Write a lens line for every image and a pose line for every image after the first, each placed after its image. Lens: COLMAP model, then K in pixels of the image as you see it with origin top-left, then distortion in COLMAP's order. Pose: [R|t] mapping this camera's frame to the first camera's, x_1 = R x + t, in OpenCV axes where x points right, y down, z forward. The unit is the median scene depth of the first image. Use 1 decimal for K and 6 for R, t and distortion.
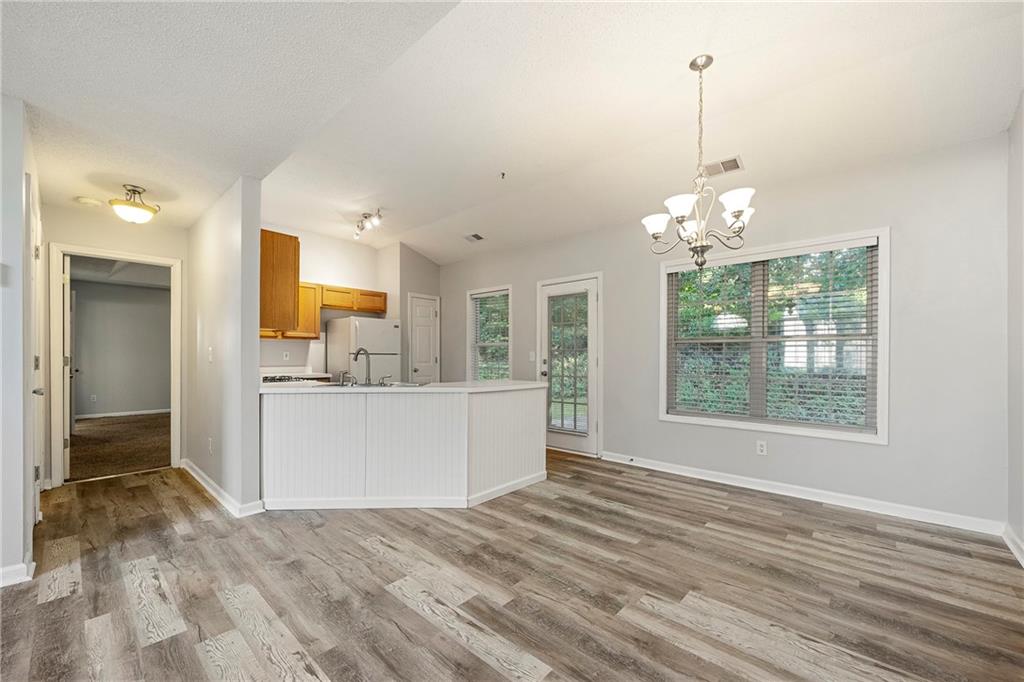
lens RADIAL K [[405.4, 0, 500.2], [0, 405.4, 357.6], [0, 0, 1]] dist [0.003101, 0.000389]
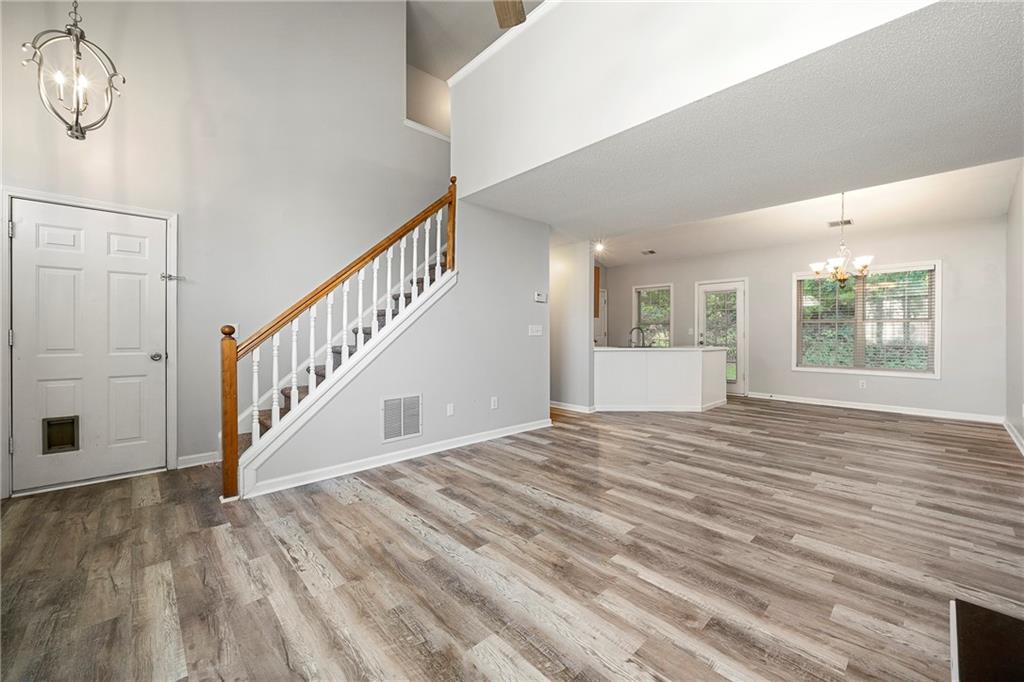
lens RADIAL K [[405.4, 0, 515.9], [0, 405.4, 337.0], [0, 0, 1]] dist [0.003101, 0.000389]
pose [[0.998156, 0.000085, -0.060697, -0.609846], [0.000394, 0.999969, 0.007881, 0.005379], [0.060696, -0.007891, 0.998125, -0.685425]]
